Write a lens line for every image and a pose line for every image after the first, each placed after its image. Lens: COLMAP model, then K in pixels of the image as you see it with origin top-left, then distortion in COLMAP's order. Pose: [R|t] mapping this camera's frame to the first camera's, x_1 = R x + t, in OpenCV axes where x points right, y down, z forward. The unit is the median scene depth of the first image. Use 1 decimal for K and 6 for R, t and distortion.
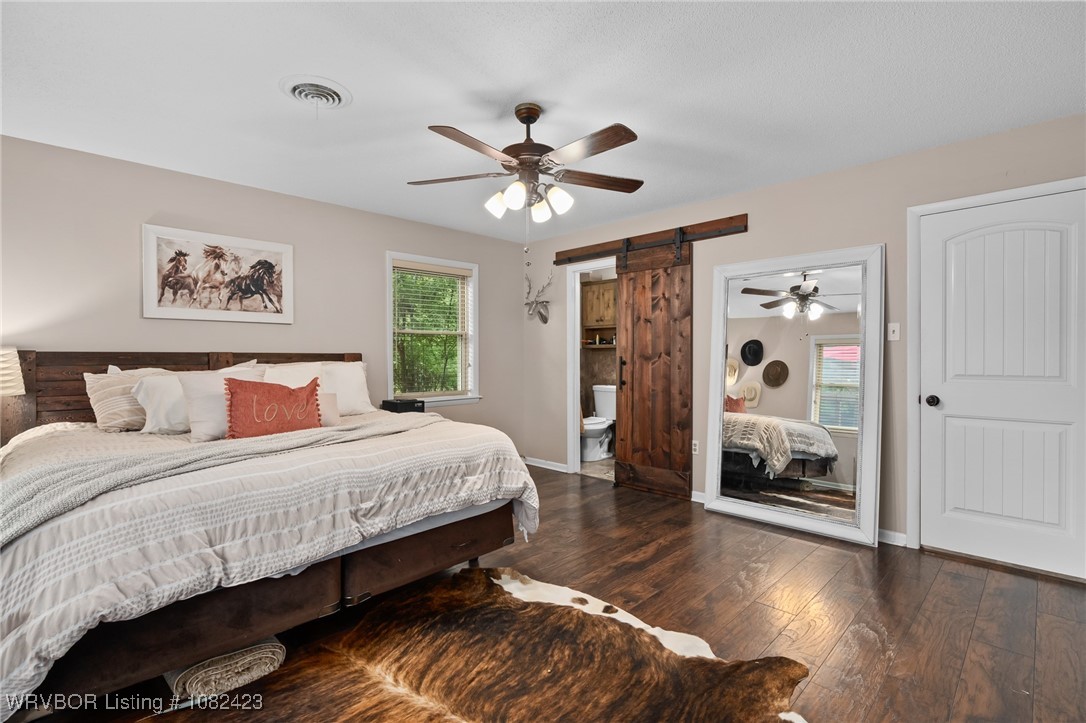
lens RADIAL K [[490.4, 0, 547.1], [0, 490.4, 357.0], [0, 0, 1]] dist [-0.005845, -0.000345]
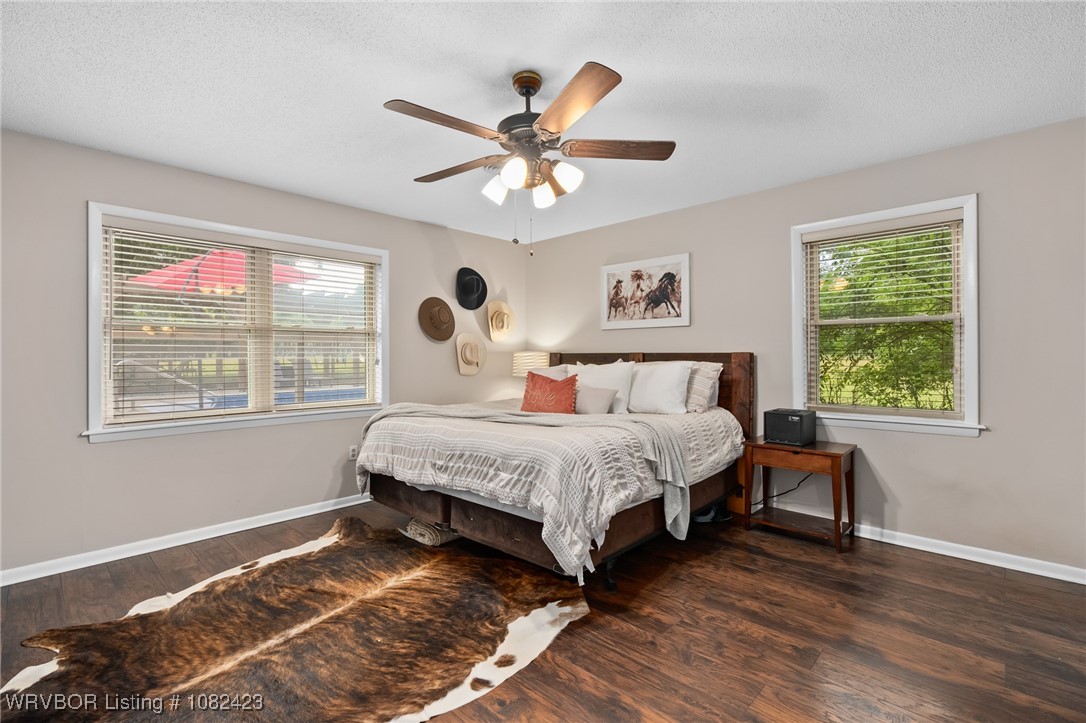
lens RADIAL K [[490.4, 0, 547.1], [0, 490.4, 357.0], [0, 0, 1]] dist [-0.005845, -0.000345]
pose [[0.034217, 0.004451, -0.999405, 0.845296], [0.002842, 0.999986, 0.004551, -0.007137], [0.999410, -0.002996, 0.034203, 1.007546]]
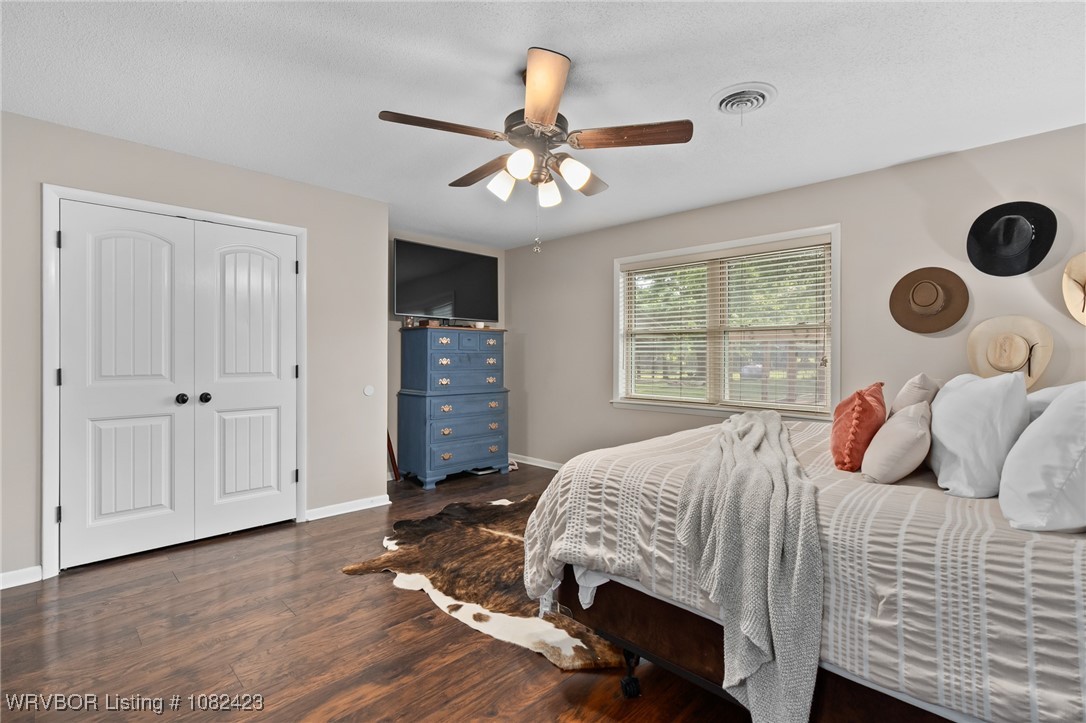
lens RADIAL K [[507.2, 0, 541.5], [0, 507.2, 355.2], [0, 0, 1]] dist [-0.001268, 0.000477]
pose [[-0.999992, -0.001616, -0.003698, -0.043646], [-0.001623, 0.999997, 0.001842, -0.006664], [0.003695, 0.001848, -0.999991, 1.906188]]
